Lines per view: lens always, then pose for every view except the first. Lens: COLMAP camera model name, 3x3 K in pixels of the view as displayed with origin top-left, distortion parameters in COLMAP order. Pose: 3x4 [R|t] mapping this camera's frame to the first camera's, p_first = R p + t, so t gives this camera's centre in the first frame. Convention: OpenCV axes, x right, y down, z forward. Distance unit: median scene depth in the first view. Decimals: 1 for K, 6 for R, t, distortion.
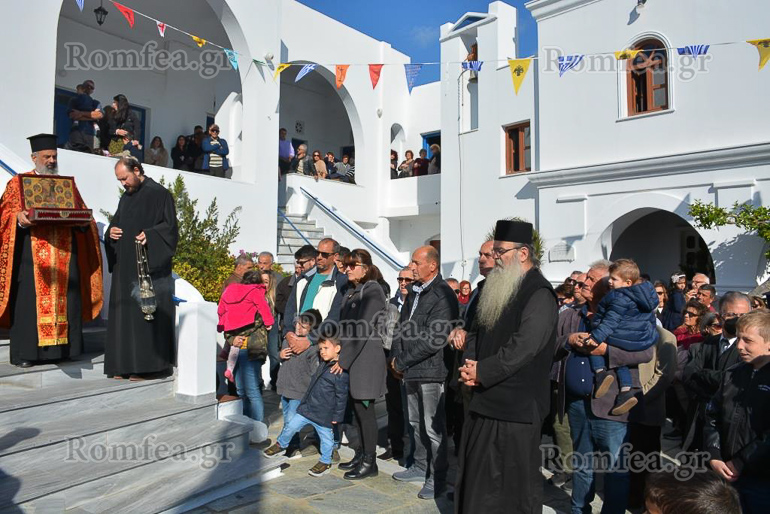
lens RADIAL K [[603.7, 0, 385.0], [0, 603.7, 257.0], [0, 0, 1]] dist [-0.152937, 0.109136]
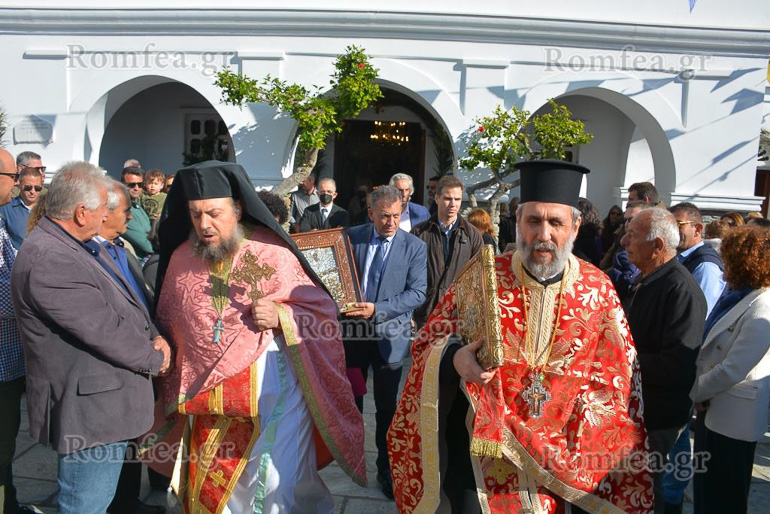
lens RADIAL K [[603.7, 0, 385.0], [0, 603.7, 257.0], [0, 0, 1]] dist [-0.152937, 0.109136]
pose [[0.674105, -0.089084, 0.733244, 0.059420], [-0.045676, 0.985773, 0.161756, 0.010810], [-0.737222, -0.142532, 0.660446, 0.208924]]
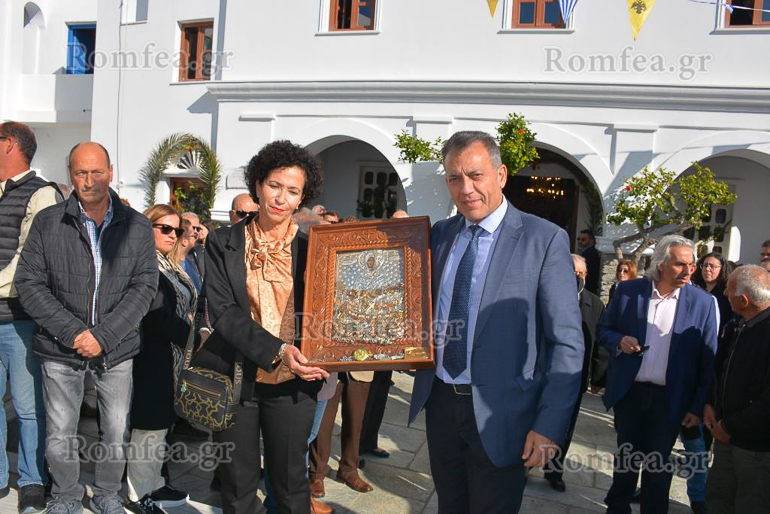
lens RADIAL K [[603.7, 0, 385.0], [0, 603.7, 257.0], [0, 0, 1]] dist [-0.152937, 0.109136]
pose [[0.837427, 0.003697, 0.546537, -0.003871], [-0.067550, 0.993010, 0.096786, 0.007502], [-0.542359, -0.117970, 0.831823, 0.148192]]
